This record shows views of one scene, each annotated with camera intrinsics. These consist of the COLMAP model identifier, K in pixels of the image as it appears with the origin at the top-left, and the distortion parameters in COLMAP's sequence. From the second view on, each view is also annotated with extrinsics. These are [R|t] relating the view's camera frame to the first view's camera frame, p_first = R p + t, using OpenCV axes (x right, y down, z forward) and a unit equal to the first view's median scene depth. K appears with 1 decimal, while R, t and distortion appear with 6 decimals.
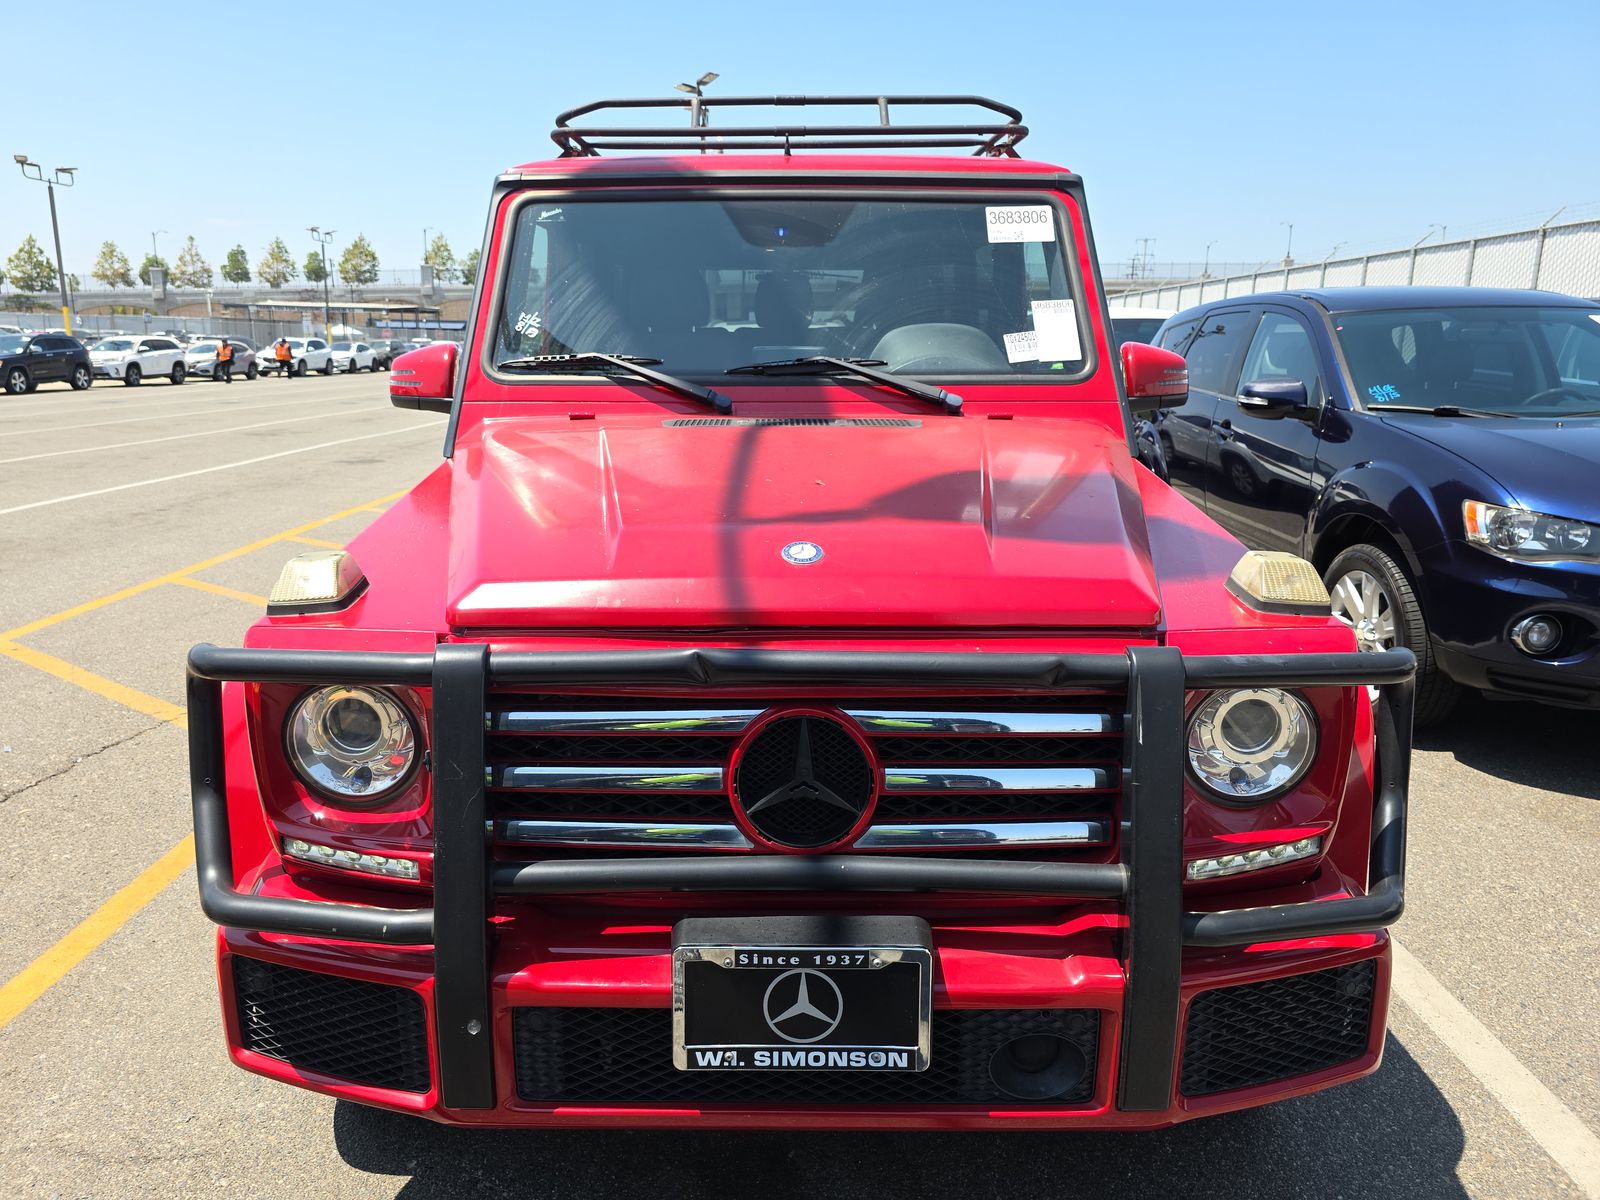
lens RADIAL K [[1098.3, 0, 796.4], [0, 1098.3, 578.7], [0, 0, 1]] dist [0.013080, -0.001380]
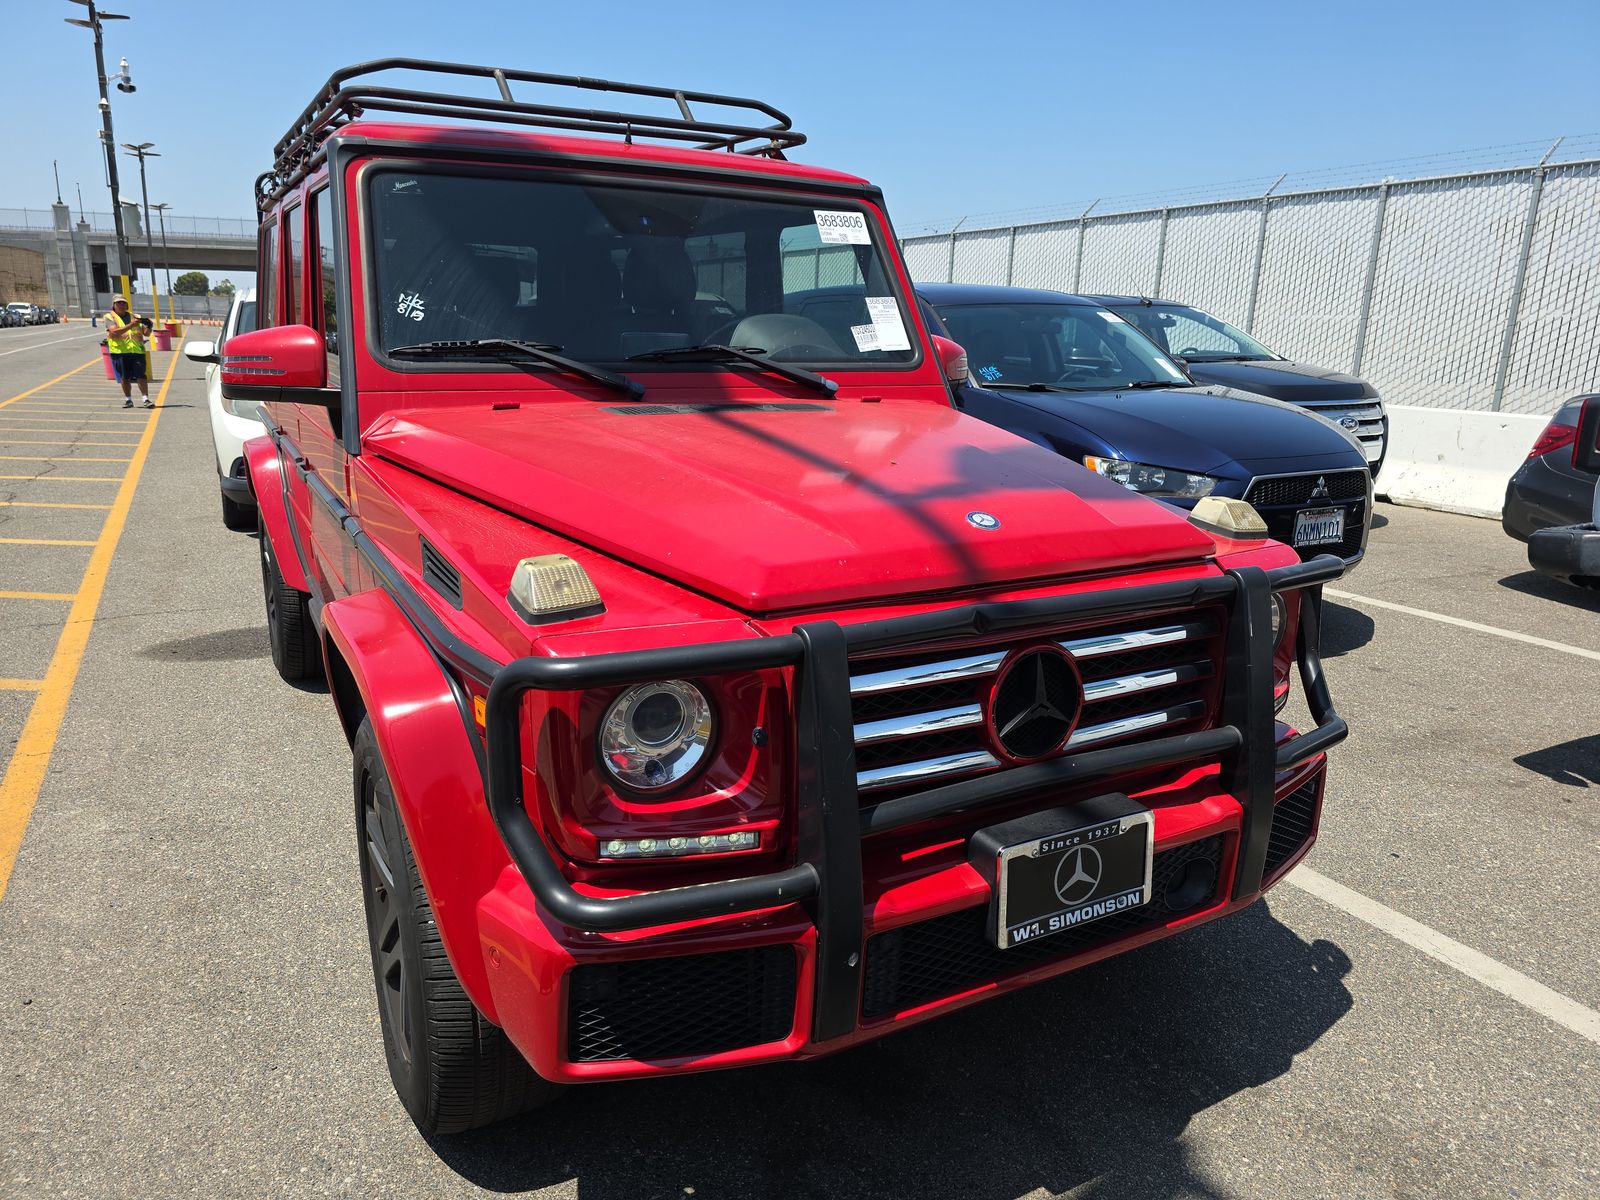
lens RADIAL K [[1089.5, 0, 800.0], [0, 1089.5, 600.0], [0, 0, 1]] dist [0.030565, -0.000758]
pose [[0.870871, -0.104607, 0.480252, -0.769610], [0.082823, 0.994350, 0.066399, -0.034413], [-0.484484, -0.018050, 0.874614, 0.050944]]
